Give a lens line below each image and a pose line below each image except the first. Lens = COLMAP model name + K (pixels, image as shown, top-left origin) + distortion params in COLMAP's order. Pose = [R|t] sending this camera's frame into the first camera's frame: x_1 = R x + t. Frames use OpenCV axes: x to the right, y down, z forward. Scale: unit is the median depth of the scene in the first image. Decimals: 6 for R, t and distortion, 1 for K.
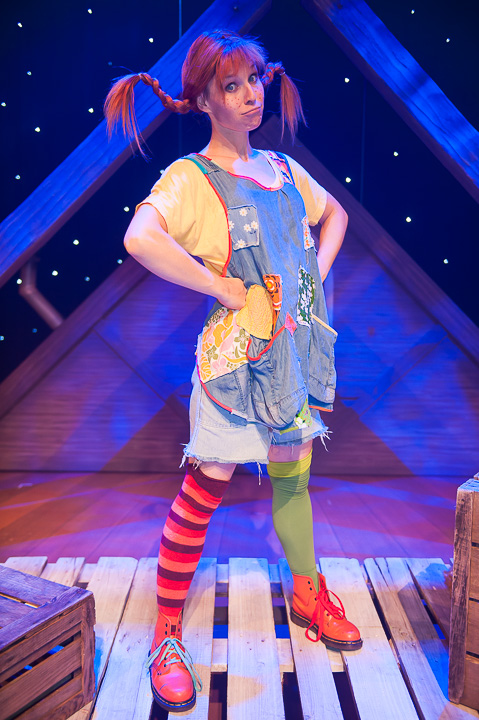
lens RADIAL K [[785.7, 0, 239.5], [0, 785.7, 360.0], [0, 0, 1]] dist [0.117046, -0.010884]
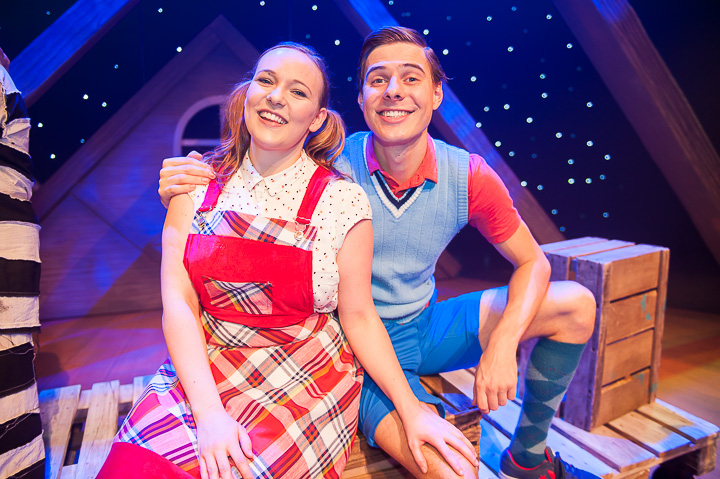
lens RADIAL K [[543.4, 0, 360.0], [0, 543.4, 239.5], [0, 0, 1]] dist [-0.038272, -0.000139]
pose [[0.928122, -0.072047, 0.365238, -0.134751], [0.067434, 0.997401, 0.025388, 0.059411], [-0.366118, 0.001066, 0.930568, 0.196446]]
